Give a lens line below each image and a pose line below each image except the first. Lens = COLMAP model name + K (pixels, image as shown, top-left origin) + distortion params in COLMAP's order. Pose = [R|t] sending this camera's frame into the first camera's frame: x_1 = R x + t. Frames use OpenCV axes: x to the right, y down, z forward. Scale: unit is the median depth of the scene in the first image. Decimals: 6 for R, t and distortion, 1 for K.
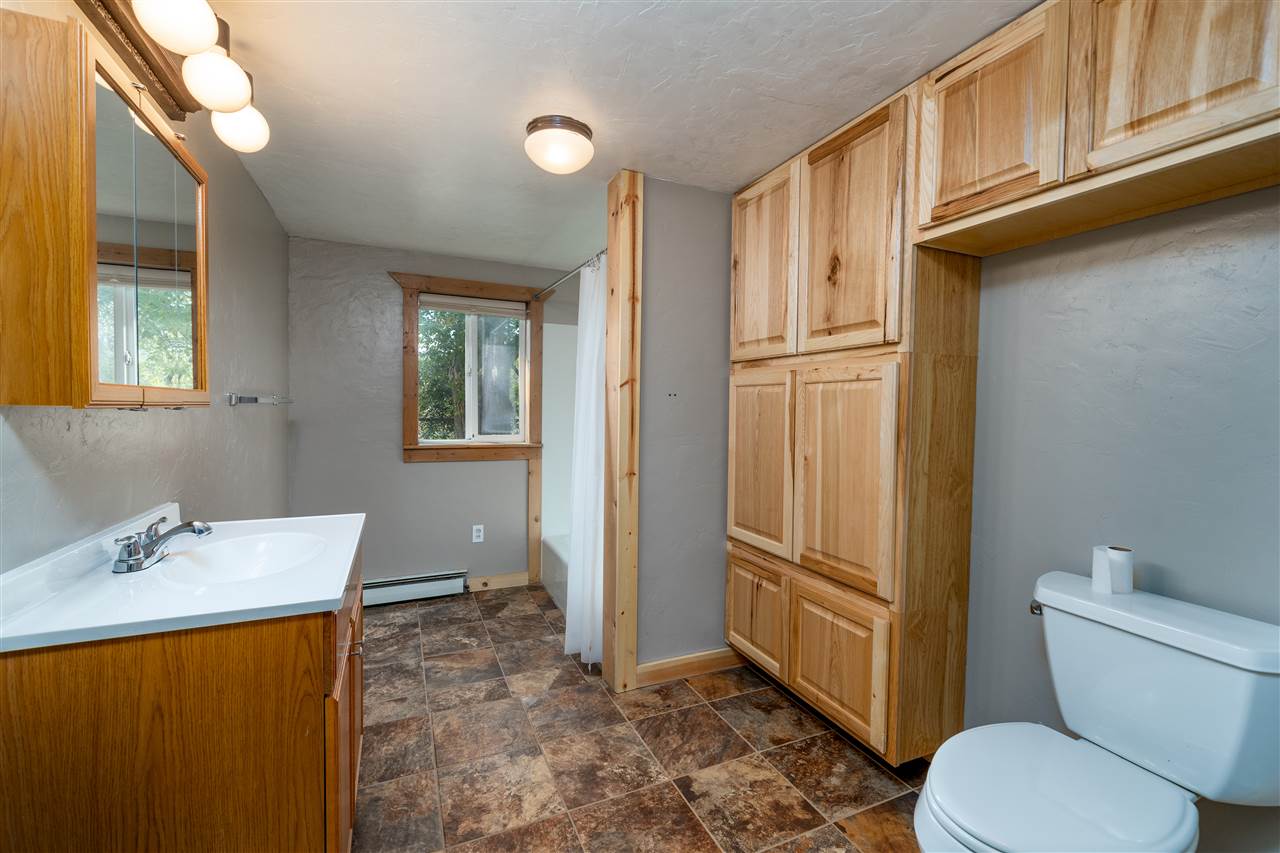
lens RADIAL K [[535.0, 0, 638.3], [0, 535.0, 423.1], [0, 0, 1]] dist [-0.001144, -0.000501]
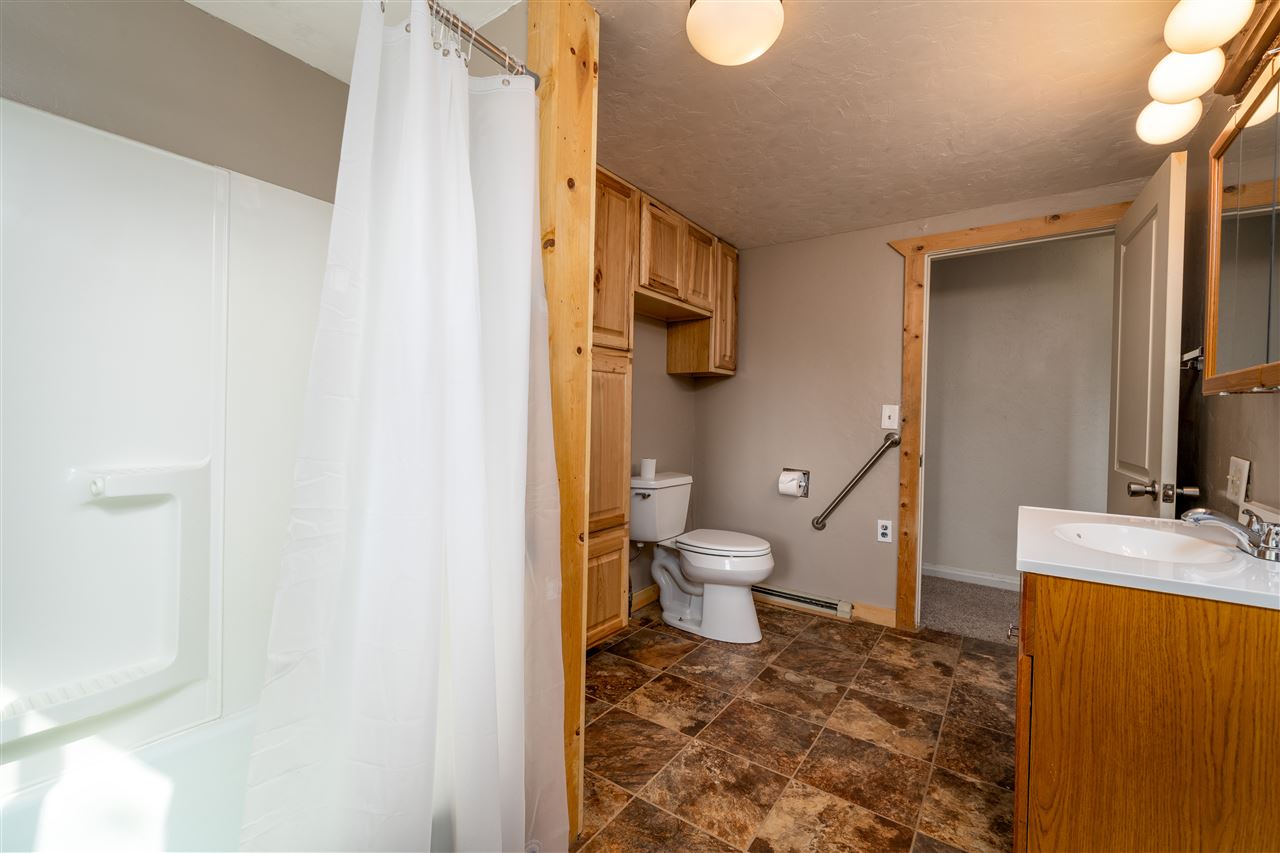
lens RADIAL K [[535.0, 0, 638.6], [0, 535.0, 423.3], [0, 0, 1]] dist [-0.001144, -0.000501]
pose [[-0.502790, -0.036071, 0.863656, -0.814895], [0.003752, 0.999029, 0.043909, -0.011783], [-0.864400, 0.025317, -0.502166, 1.676993]]
